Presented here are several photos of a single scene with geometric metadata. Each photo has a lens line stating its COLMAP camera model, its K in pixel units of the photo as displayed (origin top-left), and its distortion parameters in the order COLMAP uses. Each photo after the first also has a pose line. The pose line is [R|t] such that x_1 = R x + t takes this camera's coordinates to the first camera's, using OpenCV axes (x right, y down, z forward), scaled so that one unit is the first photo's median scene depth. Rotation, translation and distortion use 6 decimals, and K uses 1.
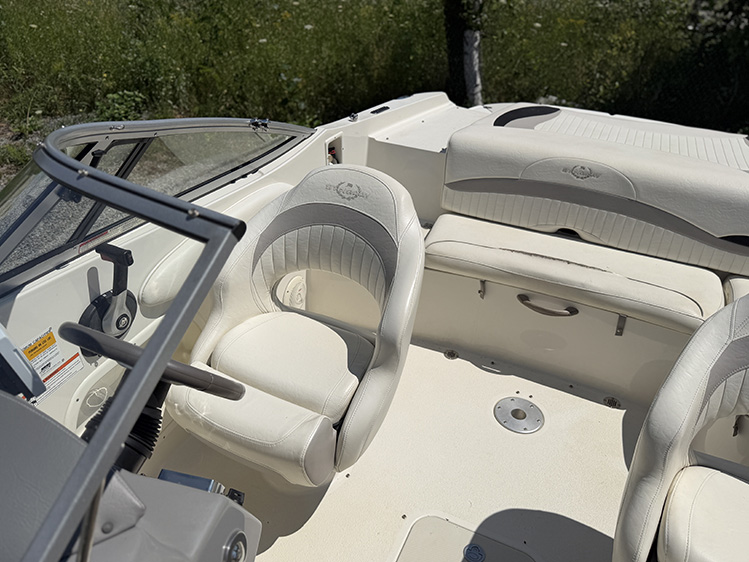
lens RADIAL K [[529.4, 0, 374.2], [0, 529.4, 282.2], [0, 0, 1]] dist [-0.027331, -0.022650]
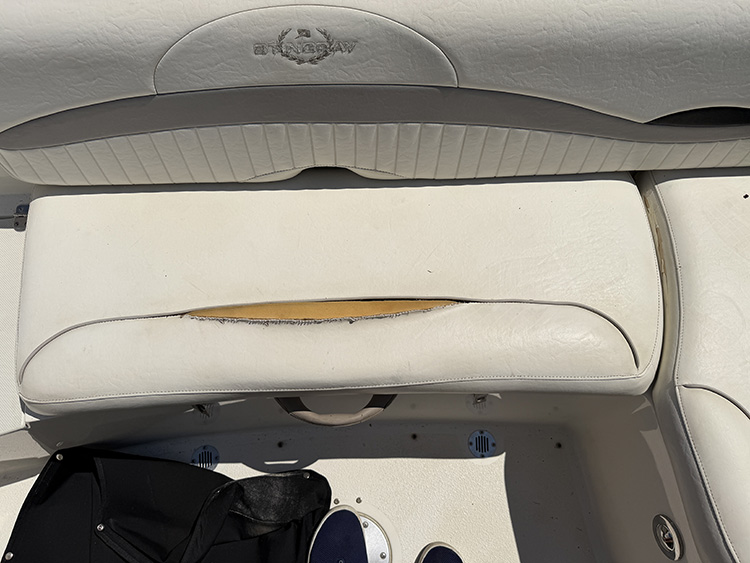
lens RADIAL K [[522.7, 0, 375.9], [0, 522.7, 281.3], [0, 0, 1]] dist [0.029904, -0.030694]
pose [[0.884822, -0.441576, 0.148663, 0.324549], [0.261403, 0.734592, 0.626133, -0.312470], [-0.385692, -0.515156, 0.765413, 0.652651]]
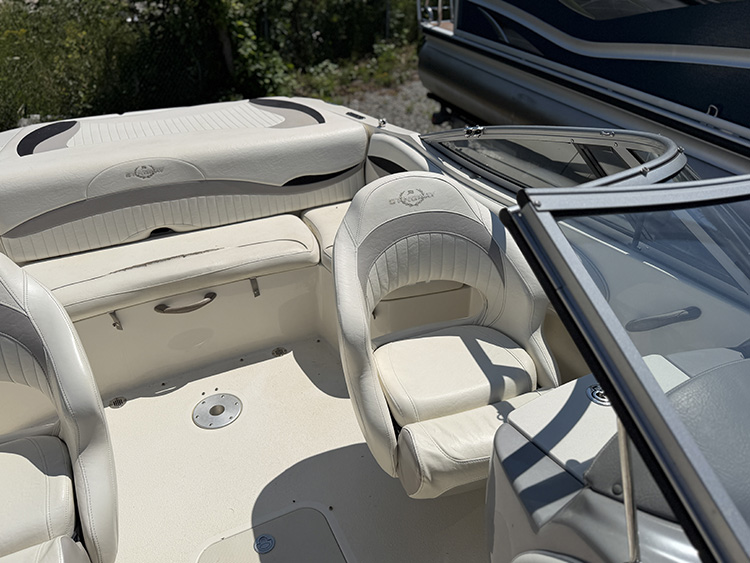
lens RADIAL K [[530.1, 0, 381.3], [0, 530.1, 285.5], [0, 0, 1]] dist [-0.027331, -0.022650]
pose [[0.599214, -0.436435, 0.671168, -0.104451], [0.431008, 0.882343, 0.188953, -0.014534], [-0.674666, 0.176055, 0.716819, 0.022663]]
